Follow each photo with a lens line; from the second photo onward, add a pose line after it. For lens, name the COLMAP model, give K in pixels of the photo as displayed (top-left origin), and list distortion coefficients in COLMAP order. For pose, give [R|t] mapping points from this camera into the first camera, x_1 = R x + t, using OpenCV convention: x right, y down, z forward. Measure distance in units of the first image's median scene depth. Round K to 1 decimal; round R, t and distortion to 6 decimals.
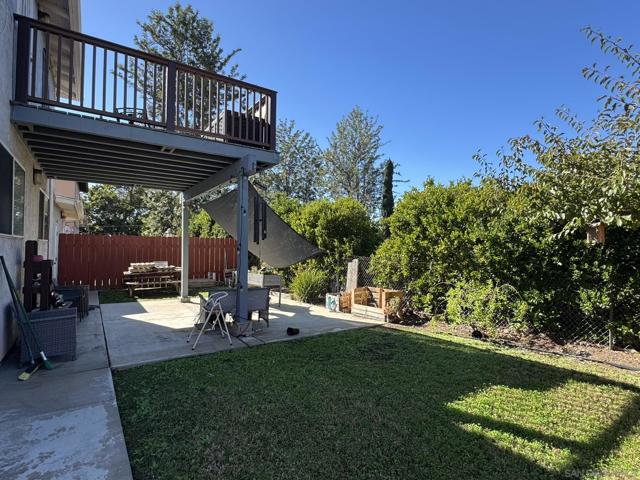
lens RADIAL K [[341.2, 0, 320.0], [0, 341.2, 240.0], [0, 0, 1]] dist [-0.000086, -0.000831]
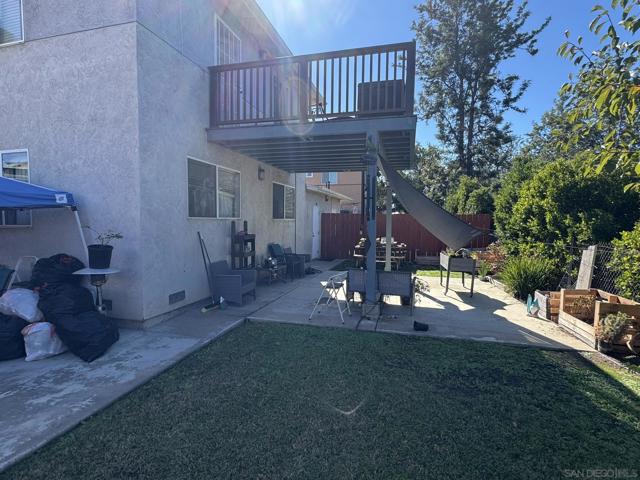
lens RADIAL K [[341.3, 0, 319.5], [0, 341.3, 239.1], [0, 0, 1]] dist [-0.000651, -0.000193]
pose [[0.640888, 0.040750, -0.766552, 0.338436], [0.014090, 0.997797, 0.064823, -0.007092], [0.767505, -0.052345, 0.638902, 0.229300]]
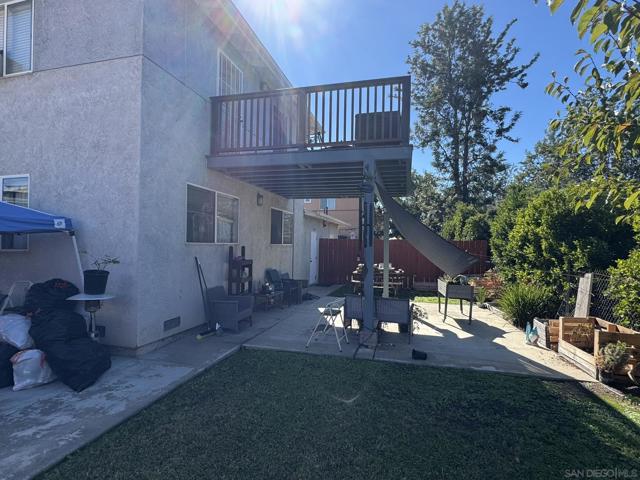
lens RADIAL K [[341.2, 0, 320.0], [0, 341.2, 240.0], [0, 0, 1]] dist [-0.000086, -0.000831]
pose [[0.646862, -0.008665, -0.762558, 0.339700], [0.007836, 0.999958, -0.004715, -0.010476], [0.762567, -0.002926, 0.646903, 0.228592]]
